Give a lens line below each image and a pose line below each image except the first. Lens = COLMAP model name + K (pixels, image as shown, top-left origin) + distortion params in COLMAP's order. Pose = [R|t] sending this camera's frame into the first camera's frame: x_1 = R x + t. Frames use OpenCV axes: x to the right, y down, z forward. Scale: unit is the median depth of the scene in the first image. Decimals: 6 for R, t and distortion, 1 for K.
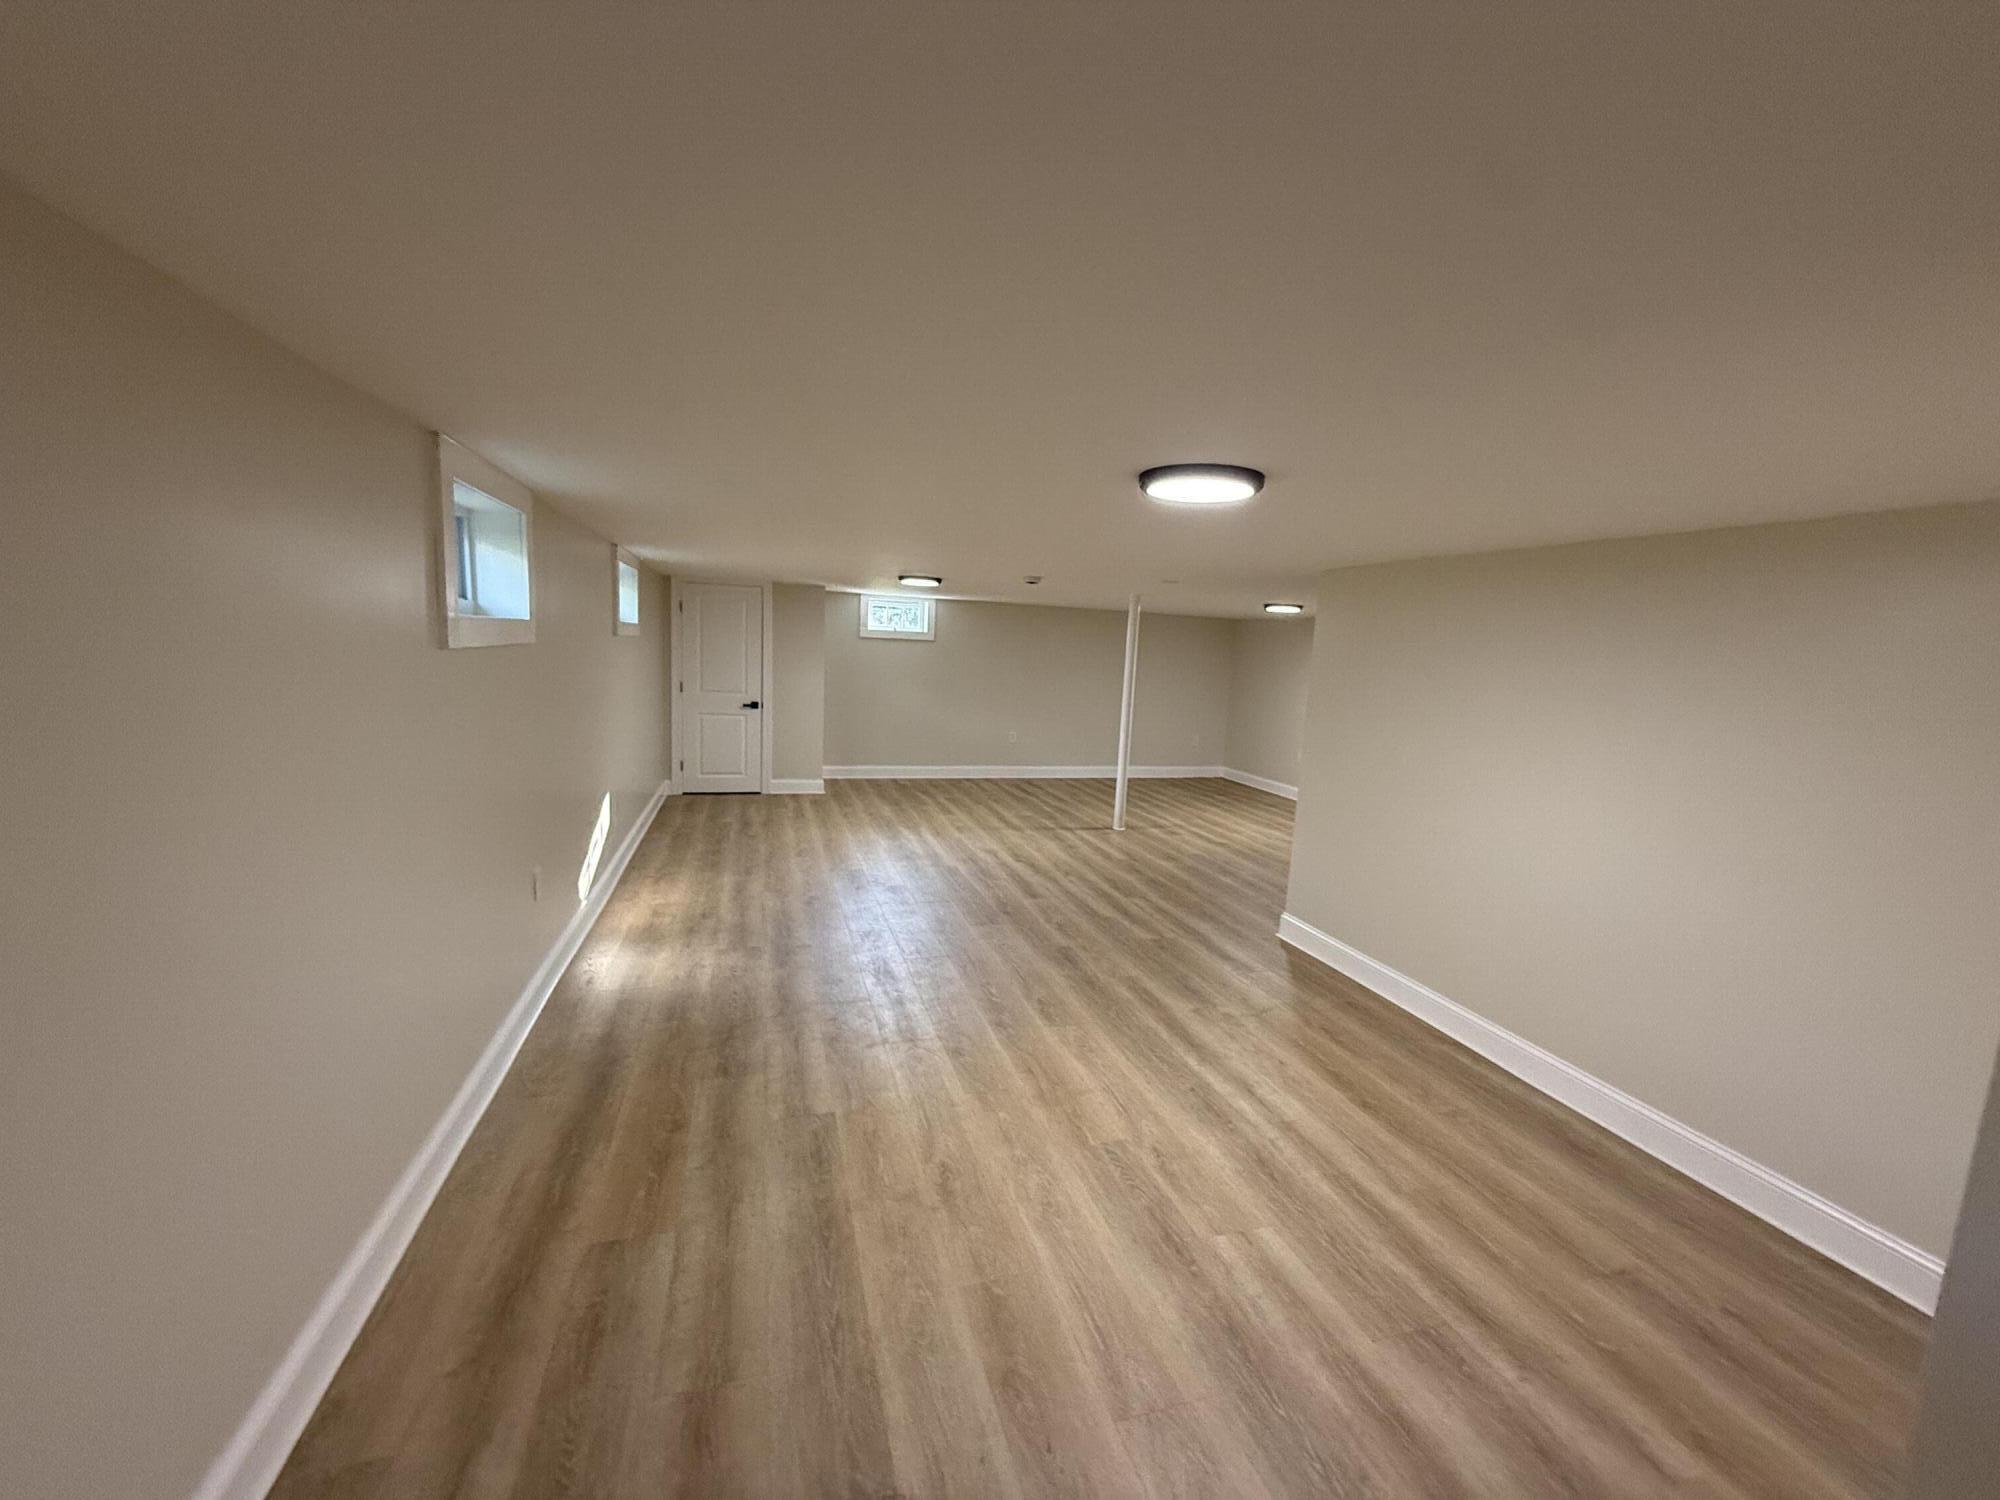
lens RADIAL K [[800.3, 0, 989.5], [0, 800.3, 748.9], [0, 0, 1]] dist [0.001532, -0.000312]
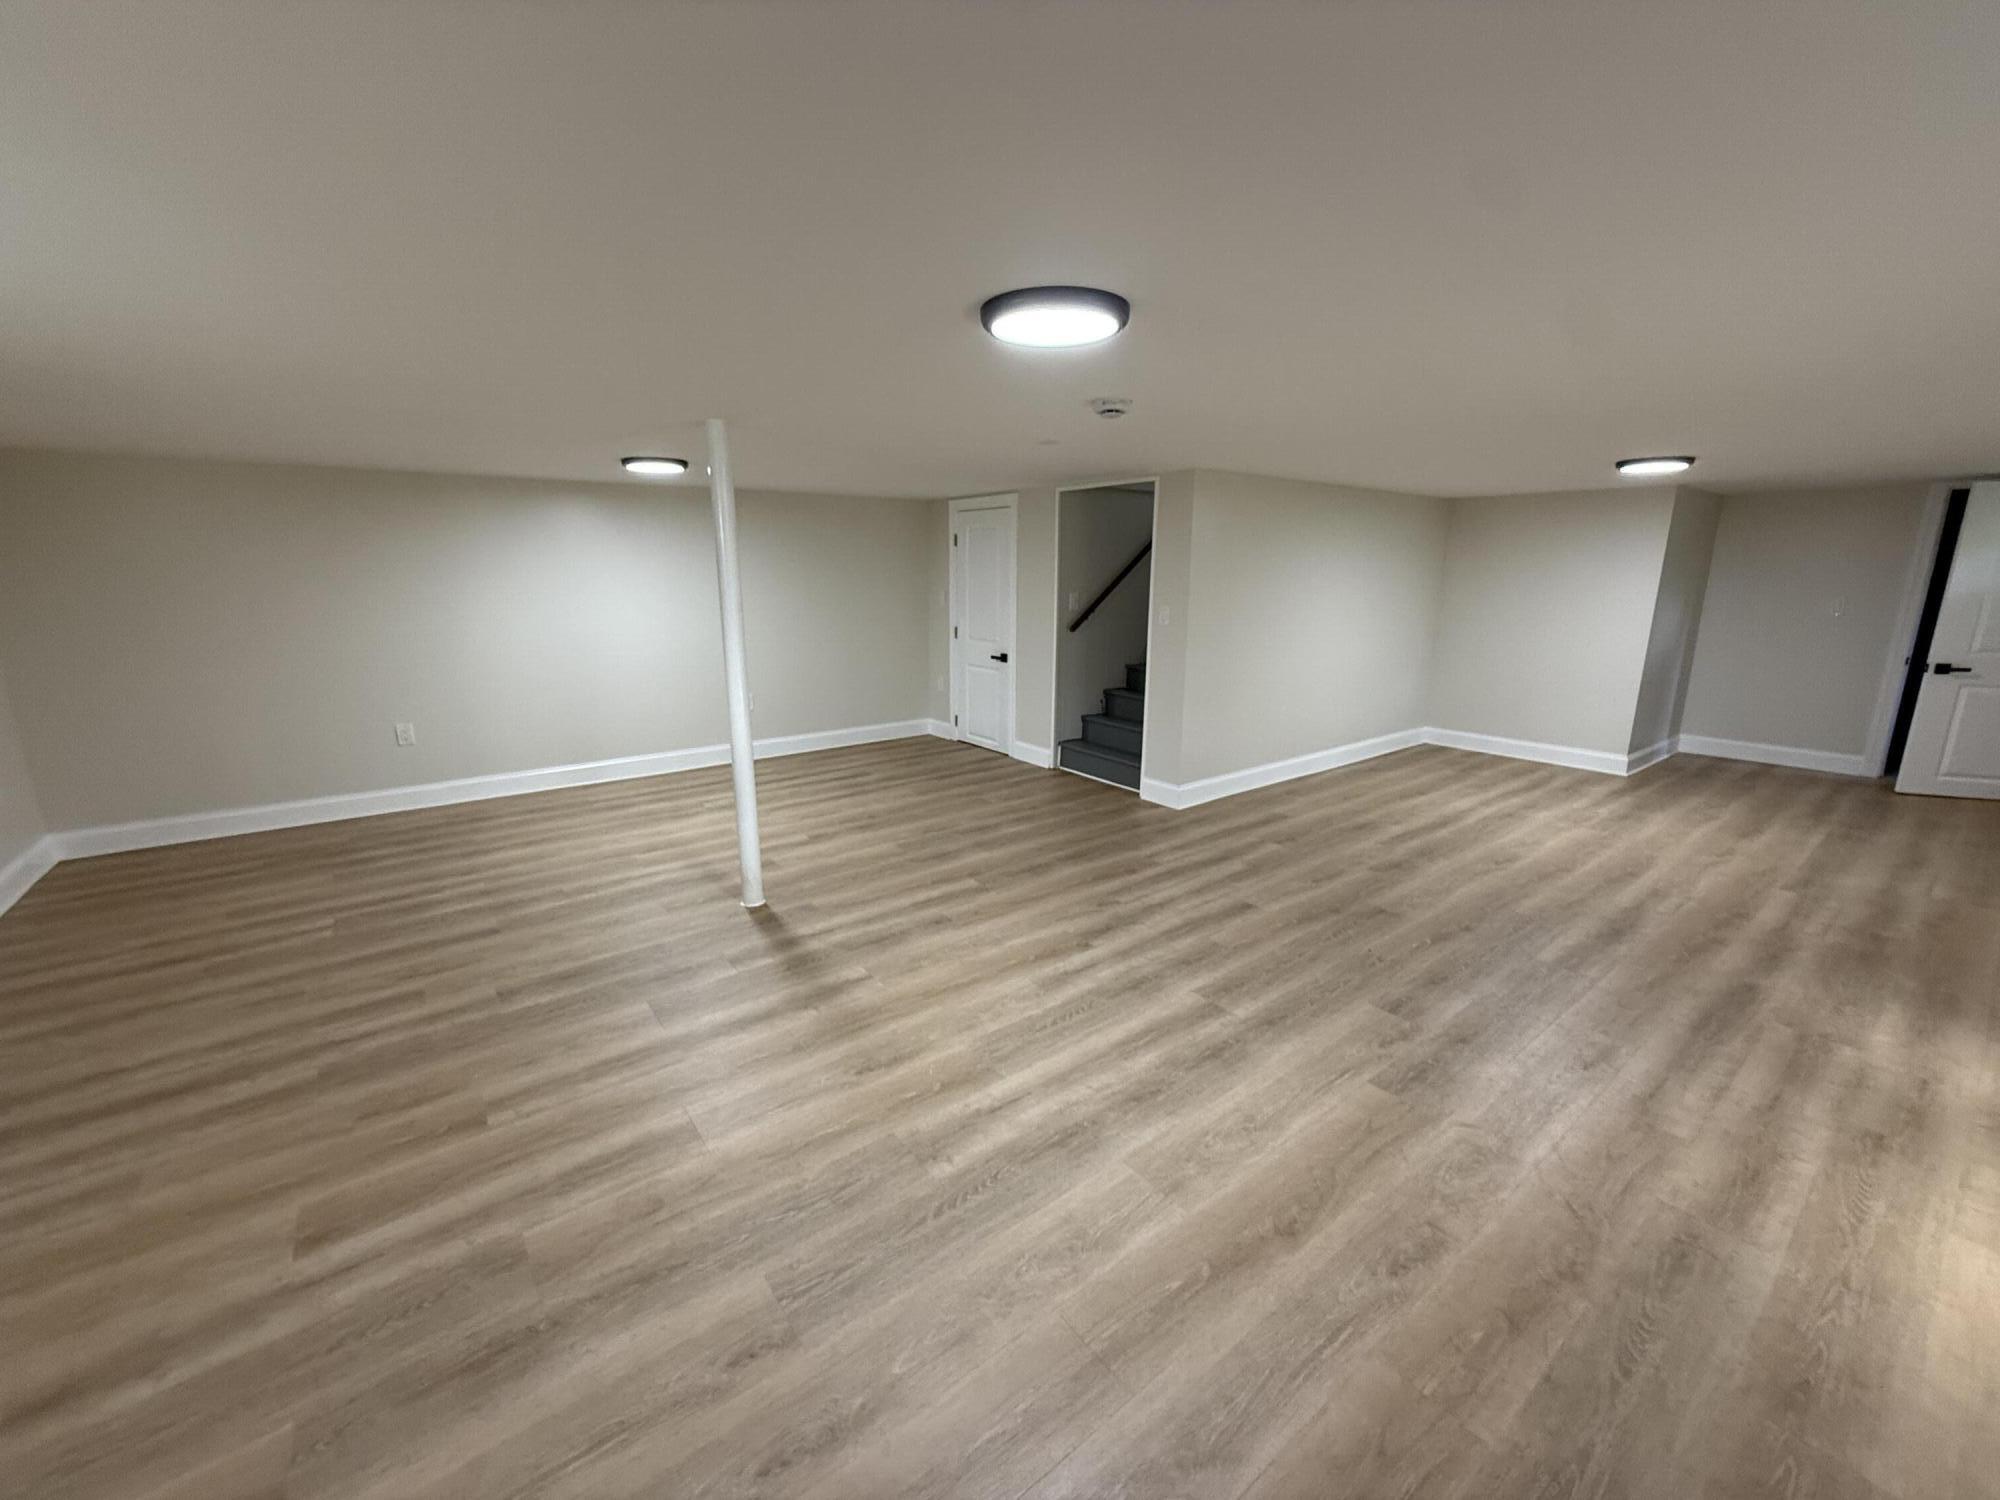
lens RADIAL K [[800.2, 0, 1006.7], [0, 800.2, 750.0], [0, 0, 1]] dist [0.000071, -0.000143]
pose [[-0.369097, -0.255765, 0.893506, -0.467830], [0.101067, 0.944641, 0.312152, -0.192414], [-0.923879, 0.205518, -0.322815, 1.397891]]
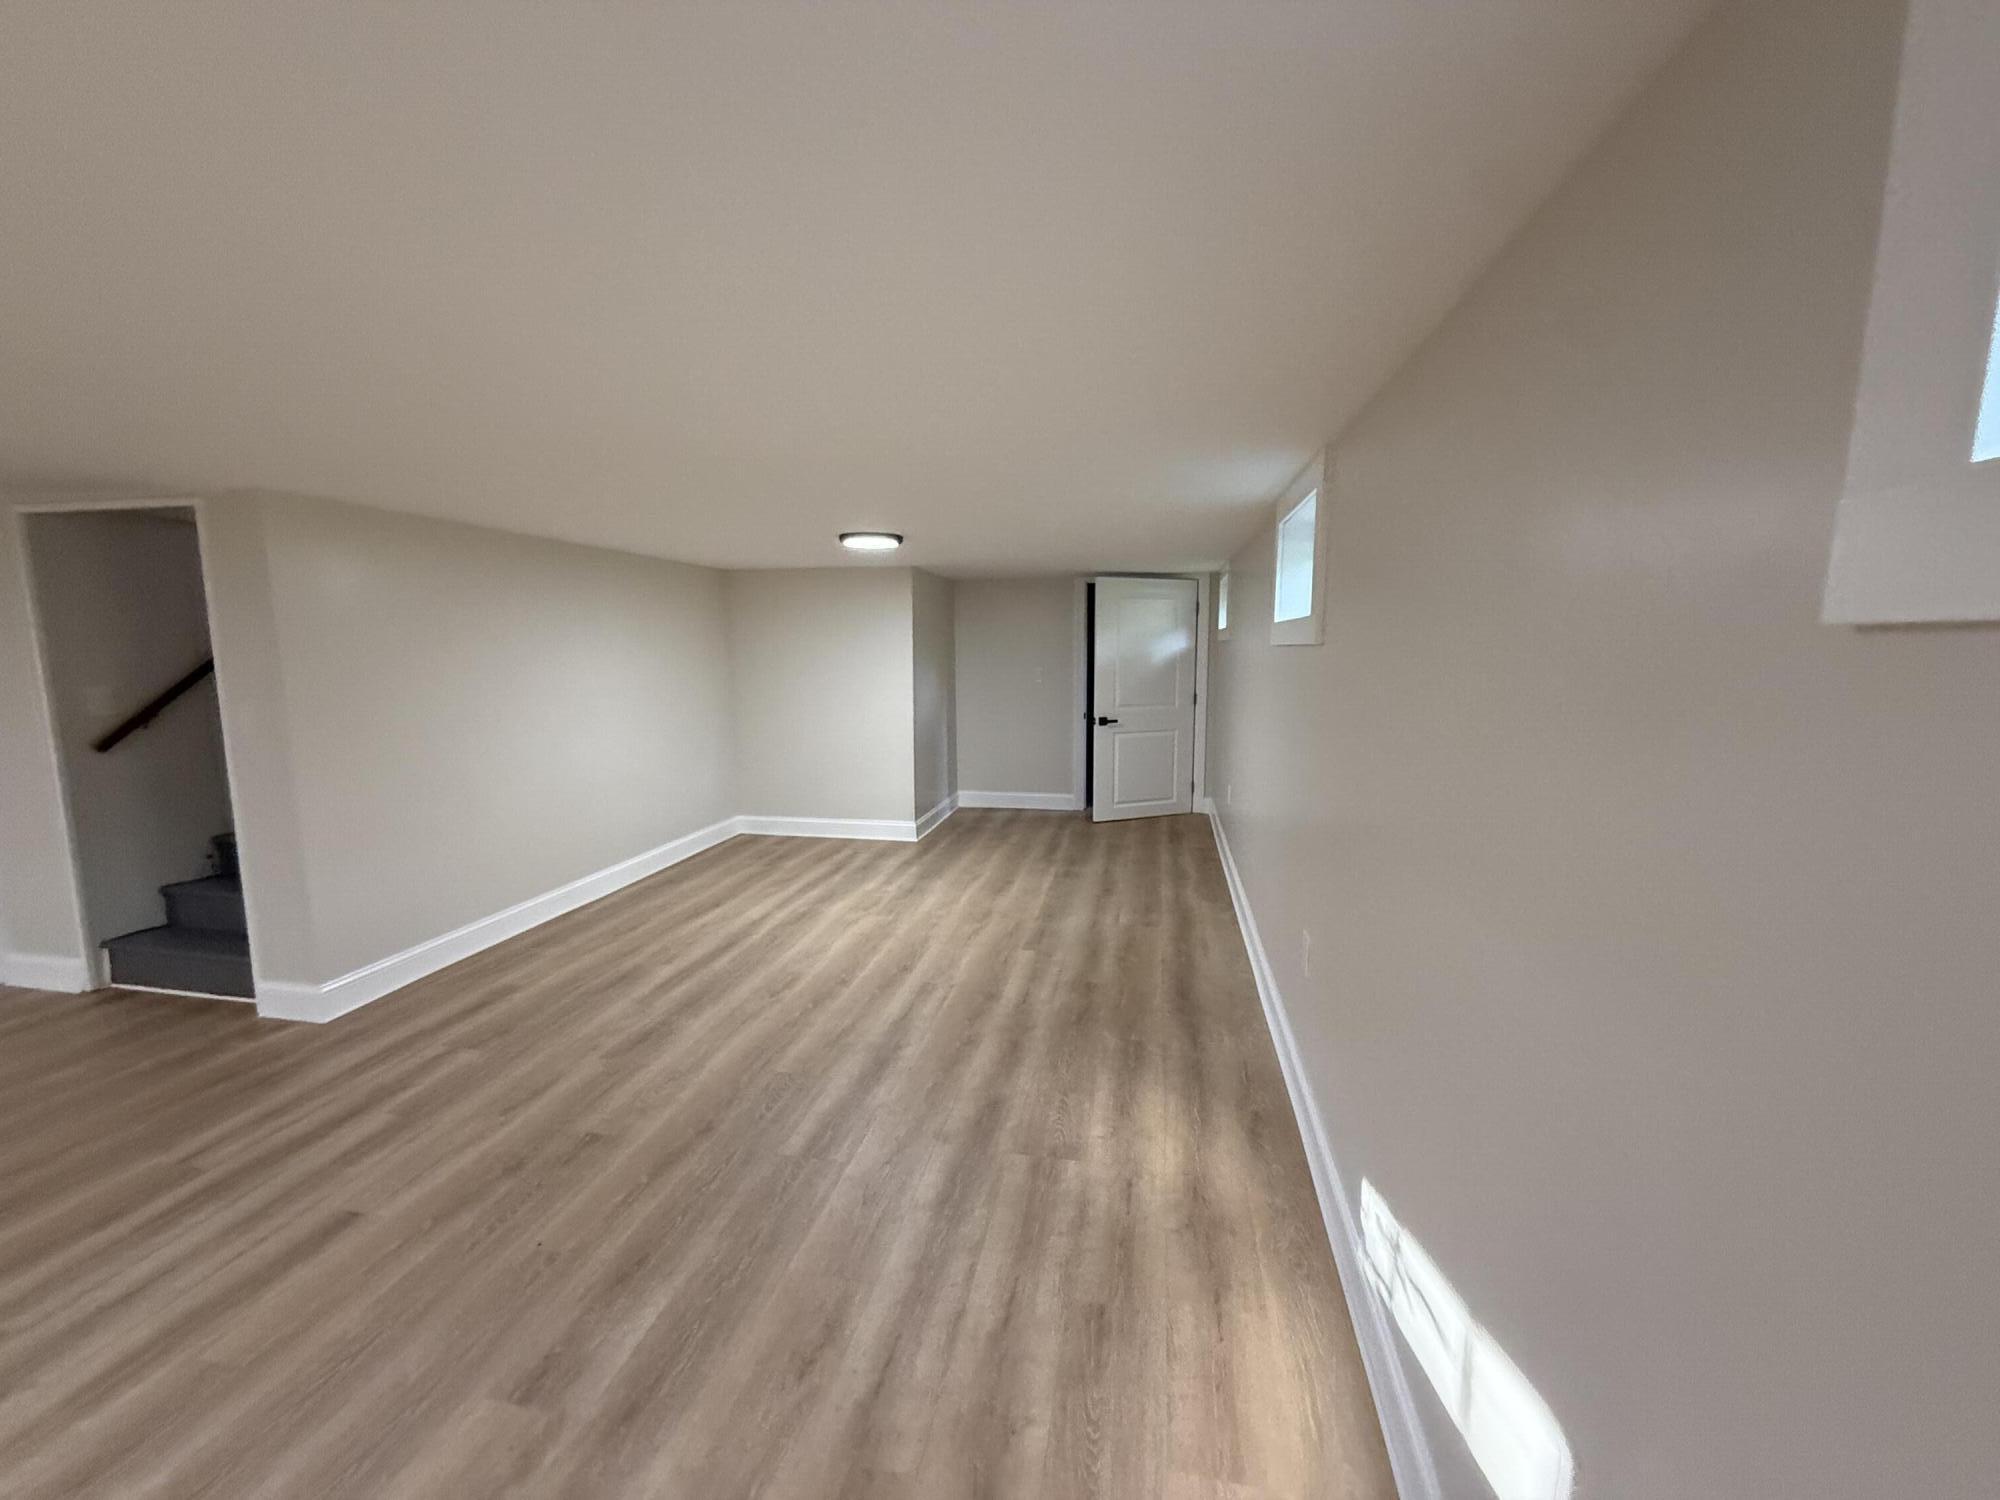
lens RADIAL K [[796.9, 0, 1007.8], [0, 796.9, 750.8], [0, 0, 1]] dist [-0.002145, -0.000190]
pose [[-0.892464, -0.110206, 0.437450, -0.402278], [0.013611, 0.962682, 0.270294, -0.155695], [-0.450913, 0.247182, -0.857659, 1.134209]]
